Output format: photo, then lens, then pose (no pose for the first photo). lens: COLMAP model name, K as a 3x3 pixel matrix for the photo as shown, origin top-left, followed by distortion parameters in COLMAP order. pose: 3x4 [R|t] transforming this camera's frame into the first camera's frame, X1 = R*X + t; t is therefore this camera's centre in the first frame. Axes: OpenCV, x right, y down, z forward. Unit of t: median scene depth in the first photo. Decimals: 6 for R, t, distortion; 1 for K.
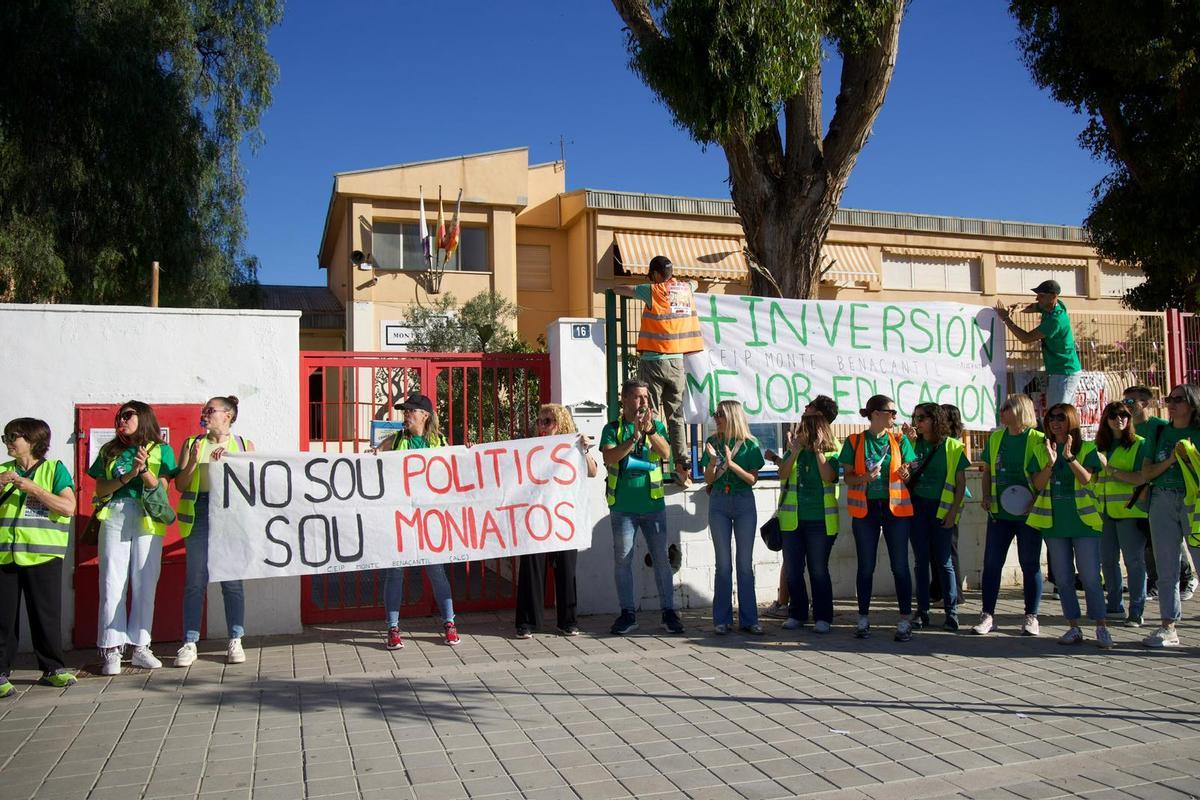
lens RADIAL K [[951.4, 0, 608.4], [0, 951.4, 401.6], [0, 0, 1]] dist [-0.047890, 0.072984]
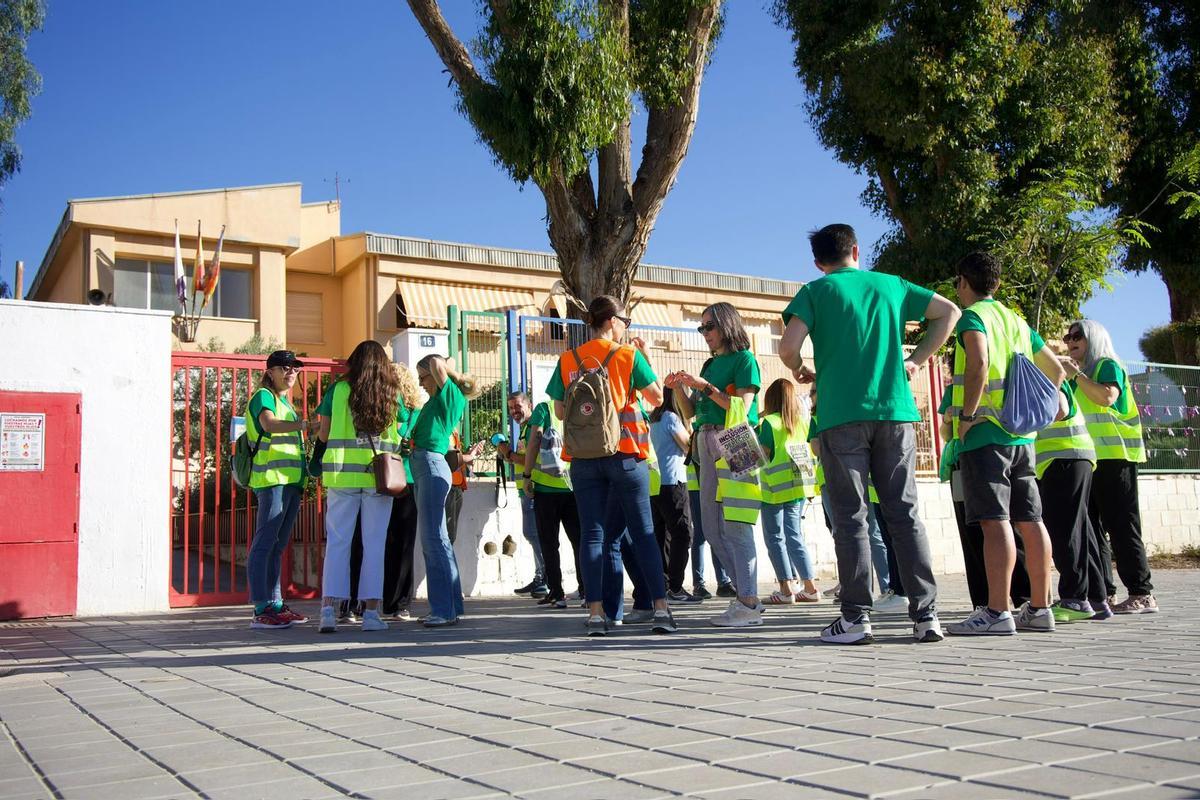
lens RADIAL K [[1139.5, 0, 600.0], [0, 1139.5, 400.0], [0, 0, 1]] dist [-0.021016, 0.160603]
pose [[0.977989, 0.011280, 0.208352, -0.051921], [0.006742, 0.996308, -0.085586, 0.052894], [-0.208549, 0.085106, 0.974302, -0.159743]]
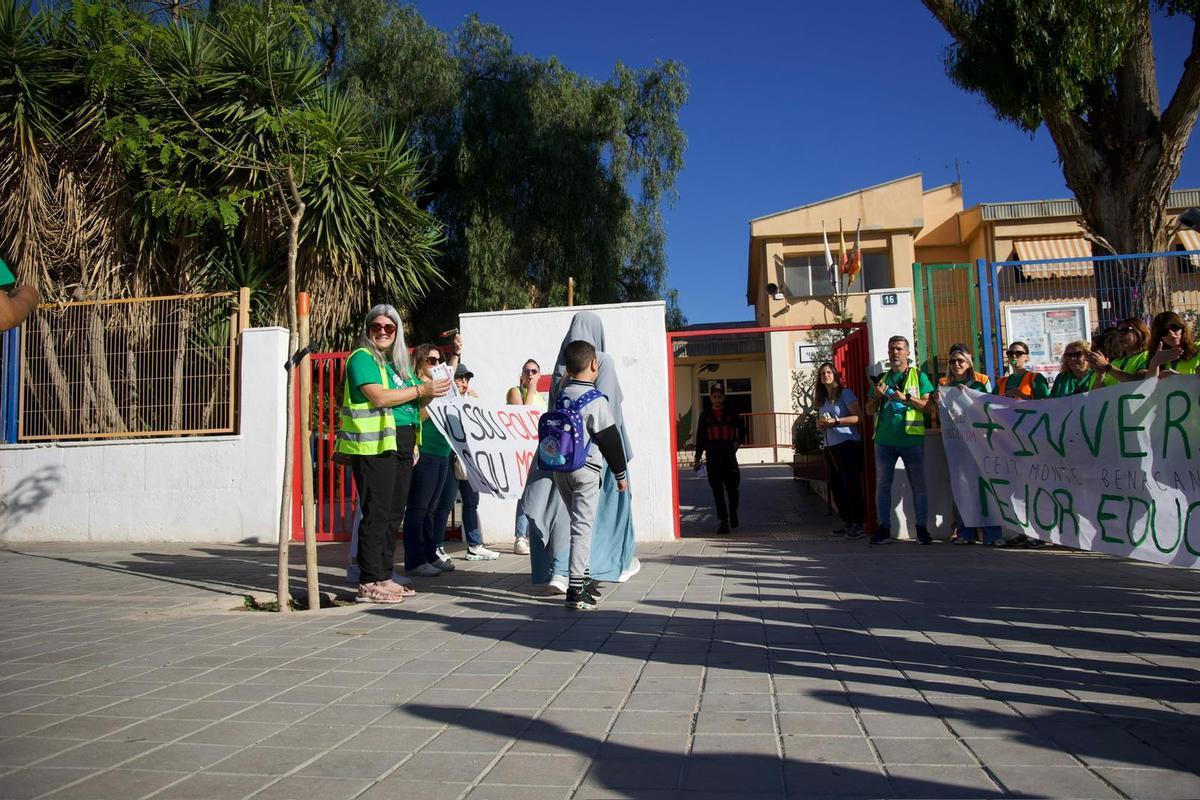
lens RADIAL K [[876.7, 0, 618.0], [0, 876.7, 400.3], [0, 0, 1]] dist [-0.061295, 0.070584]
pose [[0.889520, -0.049419, -0.454216, 0.076998], [0.031662, 0.998411, -0.046621, 0.044581], [0.455798, 0.027089, 0.889671, -0.058854]]
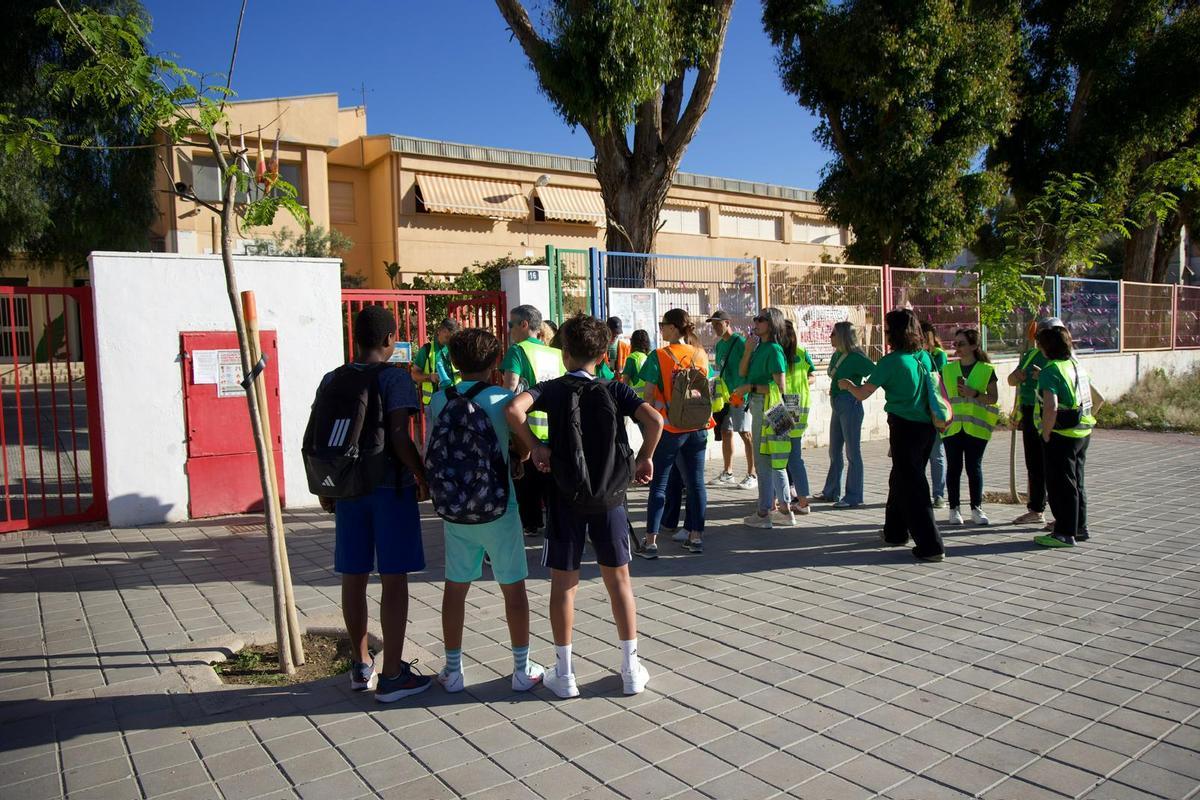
lens RADIAL K [[856.1, 0, 600.0], [0, 856.1, 400.0], [0, 0, 1]] dist [-0.091214, 0.074859]
pose [[0.957339, -0.024743, 0.287906, -0.142822], [-0.002278, 0.995650, 0.093140, -0.005079], [-0.288958, -0.089823, 0.953118, -0.105607]]
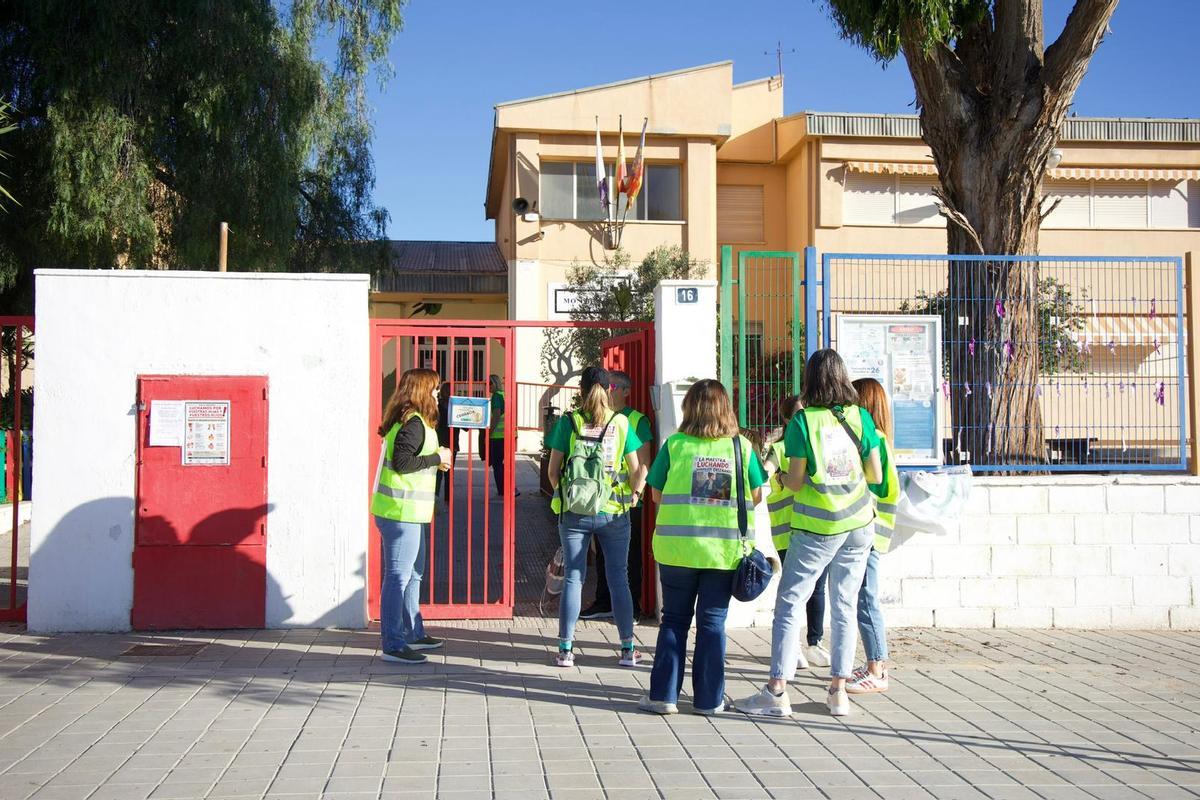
lens RADIAL K [[1233.2, 0, 598.4], [0, 1233.2, 397.4], [0, 0, 1]] dist [0.010994, 0.186936]
pose [[0.974325, 0.012248, -0.224812, 0.069897], [-0.010164, 0.999894, 0.010423, 0.003297], [0.224916, -0.007871, 0.974346, -0.047270]]
